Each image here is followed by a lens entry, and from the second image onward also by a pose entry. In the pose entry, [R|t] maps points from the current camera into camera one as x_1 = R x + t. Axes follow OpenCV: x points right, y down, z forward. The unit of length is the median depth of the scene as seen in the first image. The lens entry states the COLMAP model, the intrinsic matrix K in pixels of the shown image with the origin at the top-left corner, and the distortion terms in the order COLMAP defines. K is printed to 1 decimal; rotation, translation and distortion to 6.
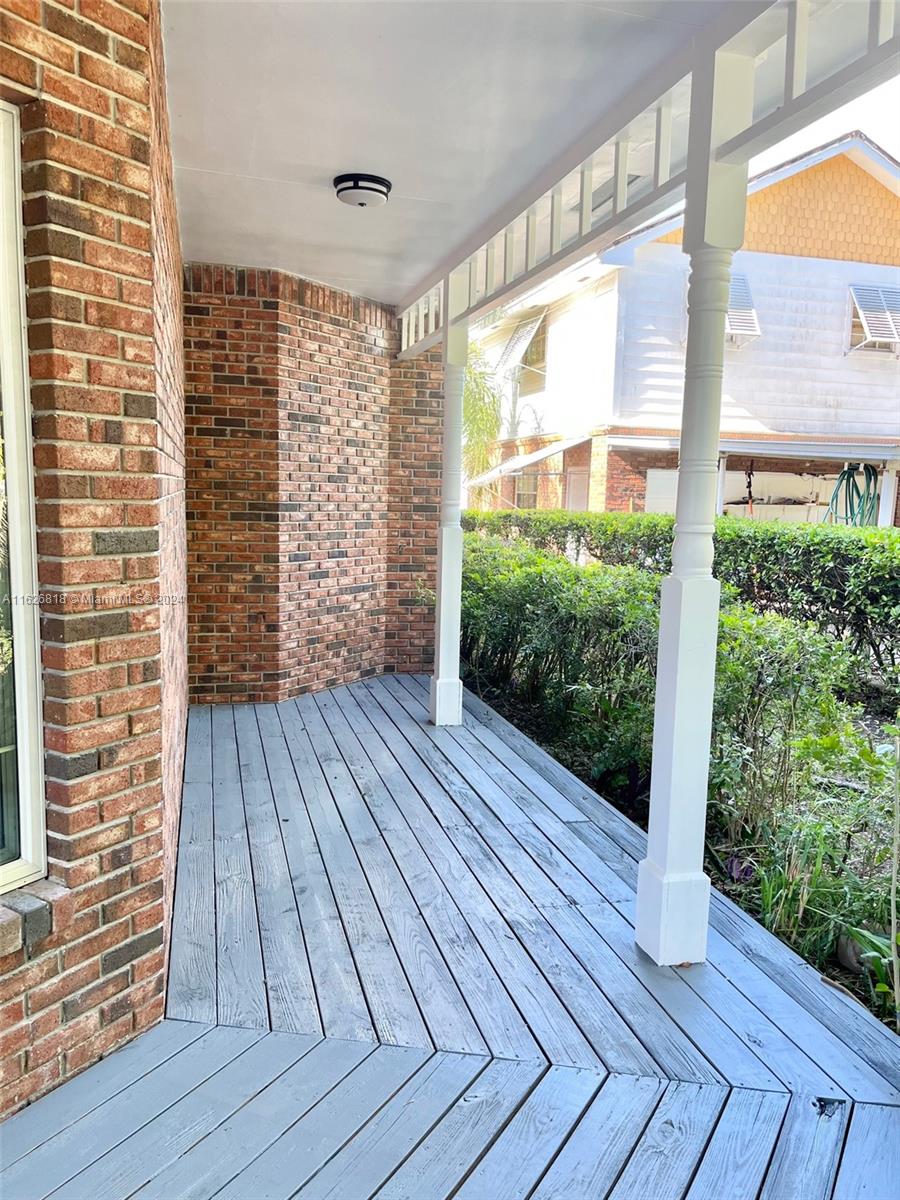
lens RADIAL K [[907.6, 0, 450.7], [0, 907.6, 609.7], [0, 0, 1]] dist [0.030706, -0.021768]
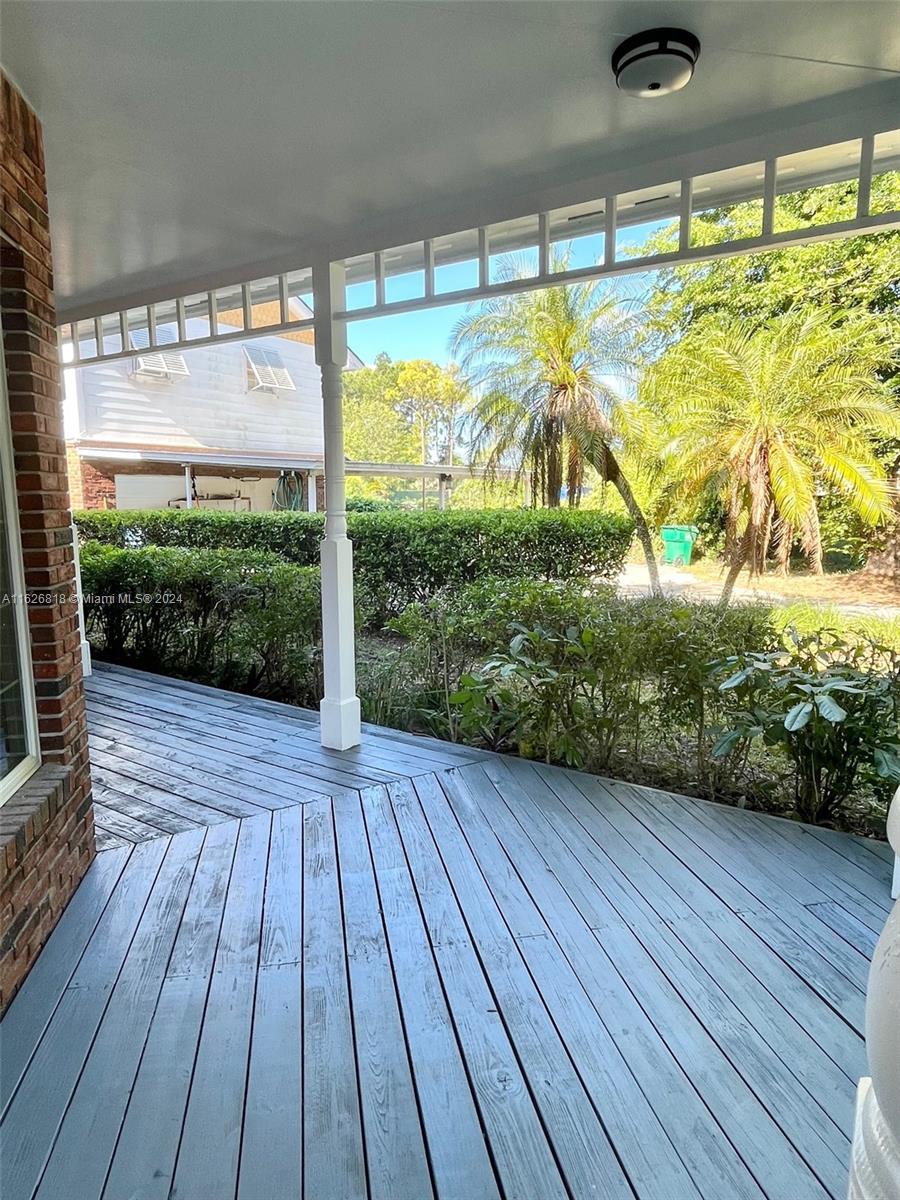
lens RADIAL K [[713.4, 0, 450.4], [0, 713.4, 594.8], [0, 0, 1]] dist [-0.003603, 0.001665]
pose [[0.749100, -0.118366, 0.651796, -0.100528], [0.106533, 0.992626, 0.057824, 0.003215], [-0.653835, 0.026122, 0.756186, -0.047885]]
